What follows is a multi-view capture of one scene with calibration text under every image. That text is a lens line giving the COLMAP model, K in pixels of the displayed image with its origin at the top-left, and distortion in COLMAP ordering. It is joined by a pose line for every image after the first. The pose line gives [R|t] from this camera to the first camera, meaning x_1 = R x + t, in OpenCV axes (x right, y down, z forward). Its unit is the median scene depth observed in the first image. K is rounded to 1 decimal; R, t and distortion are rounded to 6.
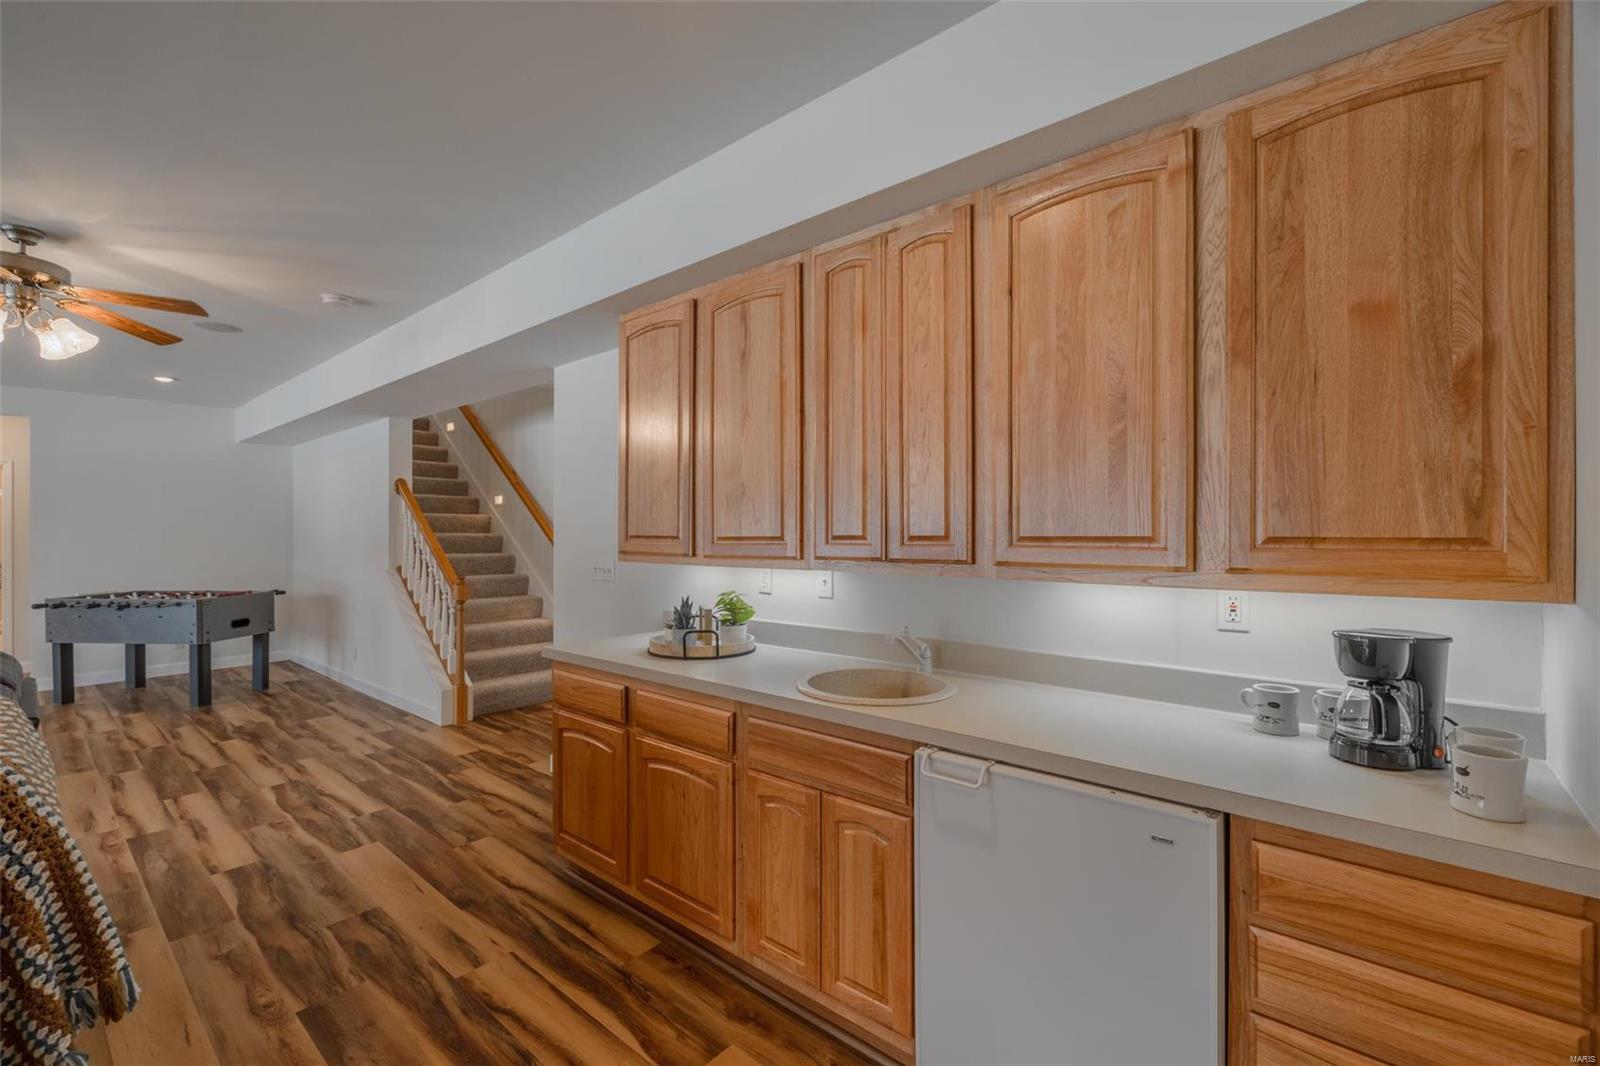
lens RADIAL K [[686.4, 0, 794.7], [0, 686.4, 530.2], [0, 0, 1]] dist [0.000720, 0.000235]
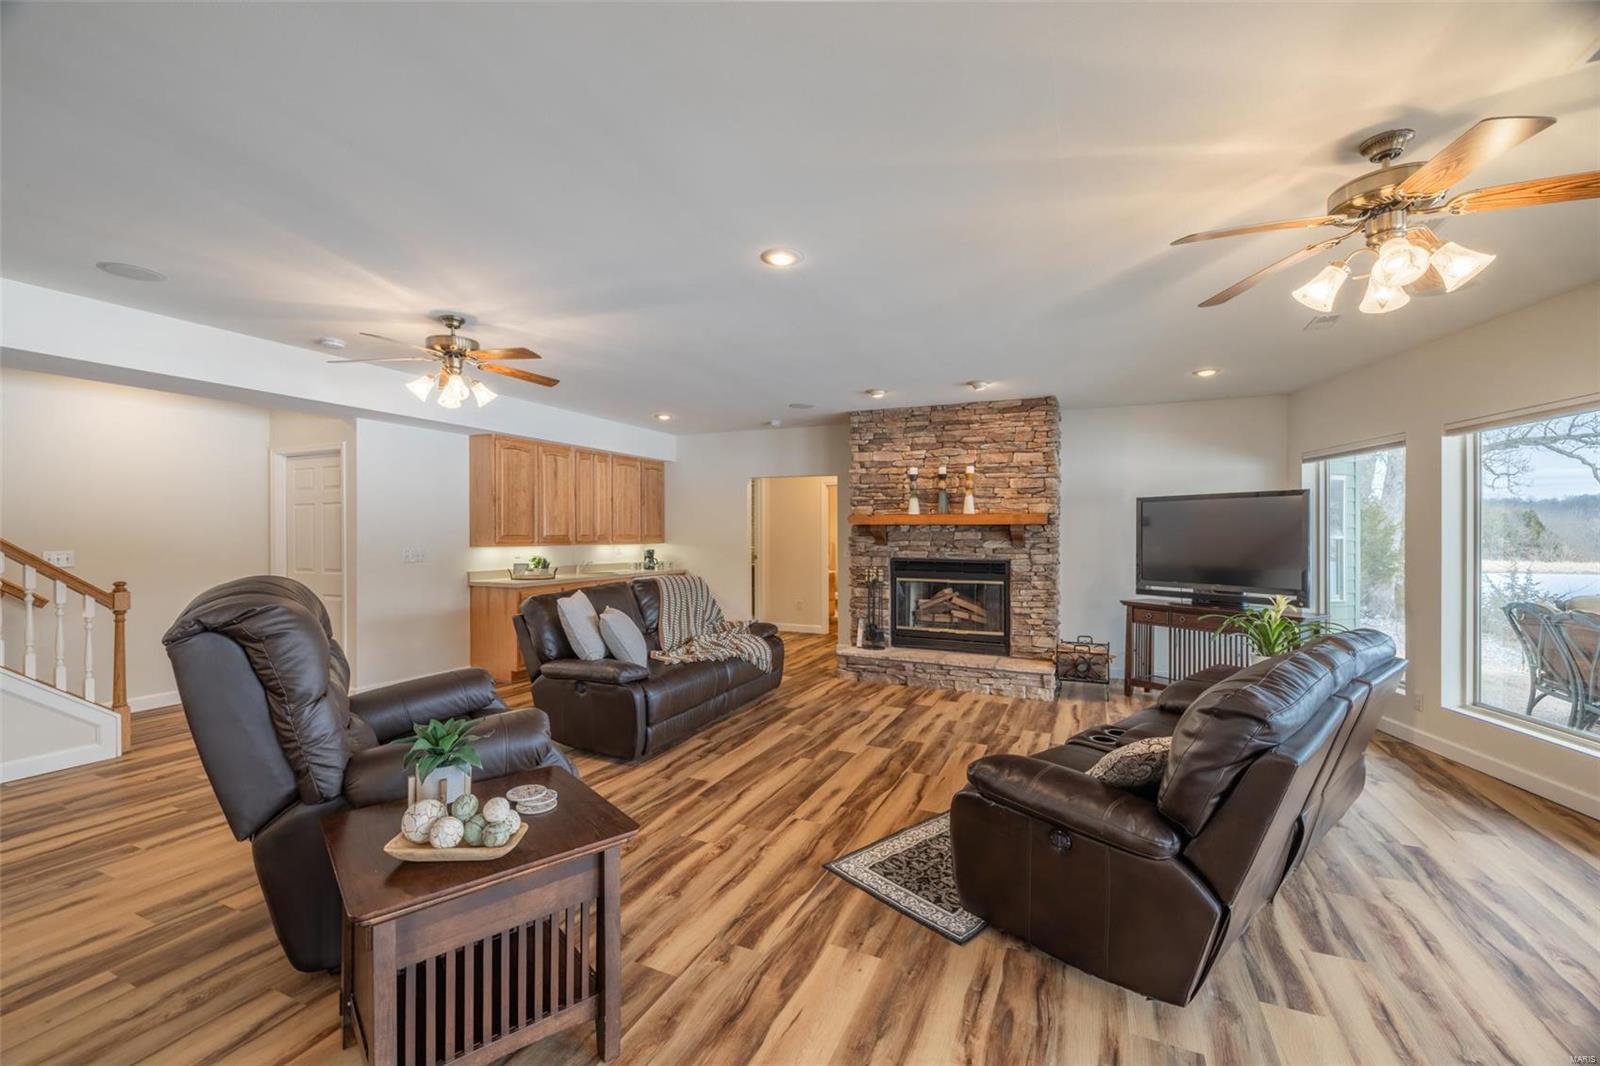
lens RADIAL K [[667.4, 0, 791.3], [0, 667.4, 537.3], [0, 0, 1]] dist [-0.002487, -0.000376]
pose [[-0.283948, 0.001235, 0.958839, -4.754972], [0.003954, 0.999992, -0.000117, 0.035365], [-0.958831, 0.003758, -0.283951, 1.291668]]
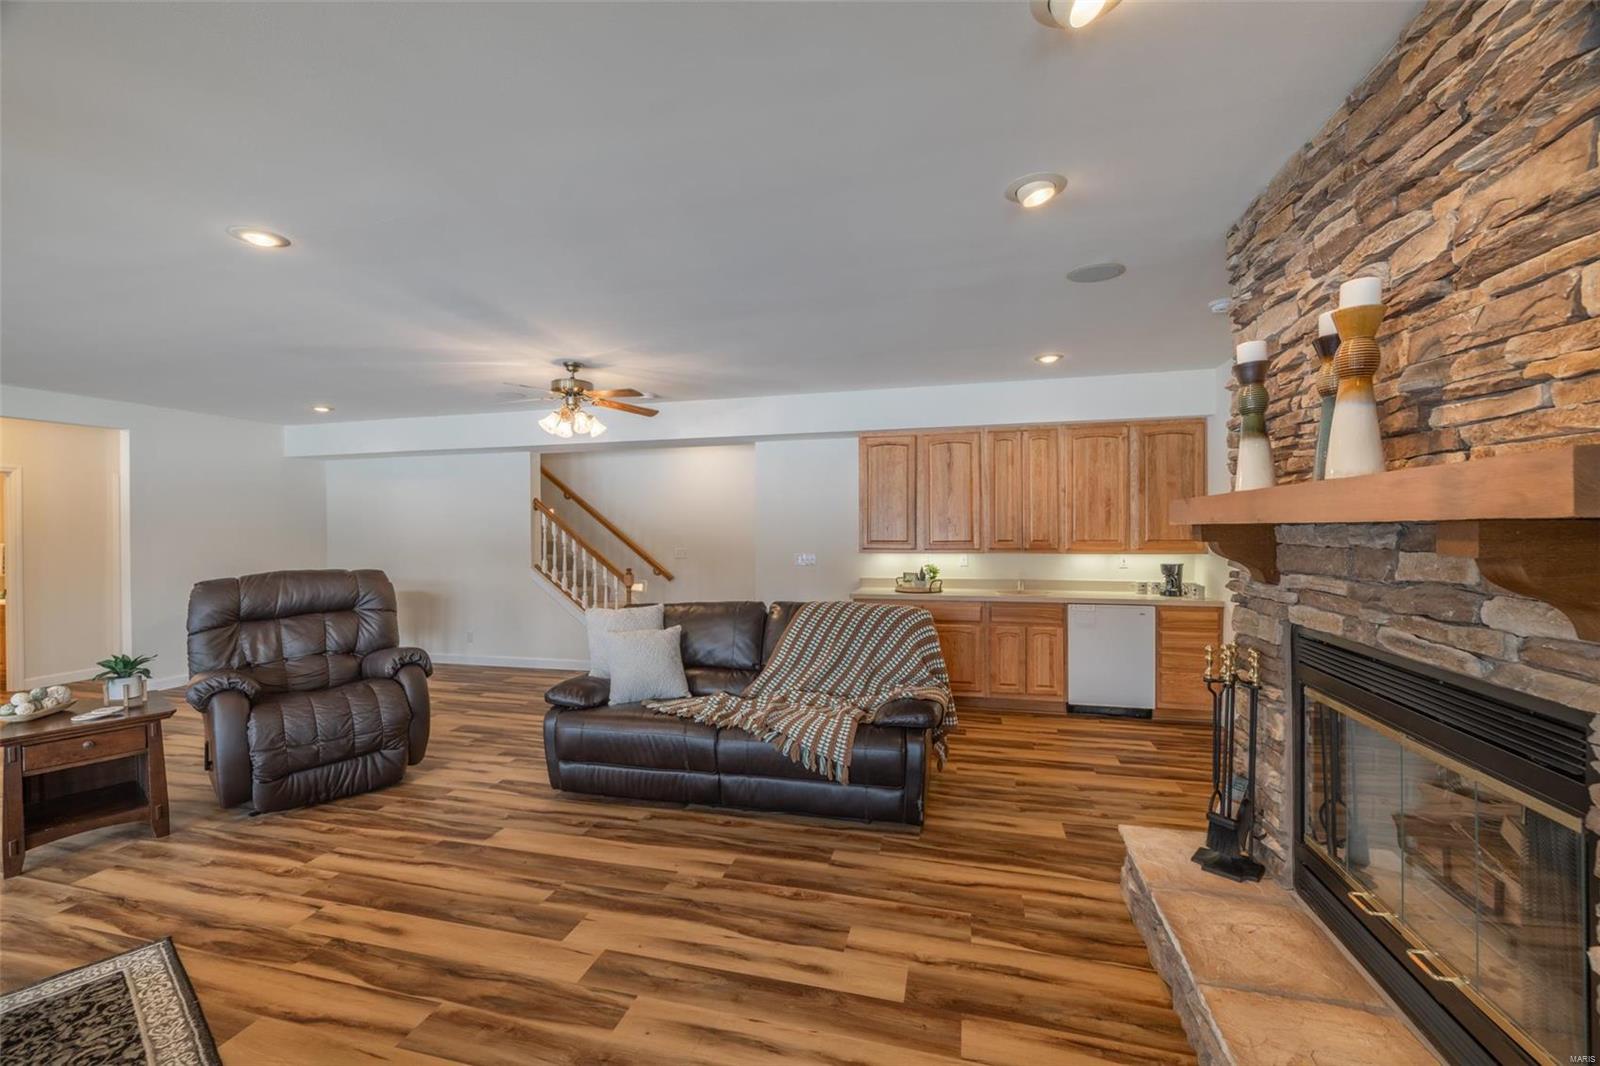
lens RADIAL K [[667.4, 0, 791.3], [0, 667.4, 537.3], [0, 0, 1]] dist [-0.002487, -0.000376]
pose [[0.898544, -0.002652, 0.438875, -2.445042], [0.001114, 0.999992, 0.003761, -0.018742], [-0.438881, -0.002891, 0.898540, -1.310982]]
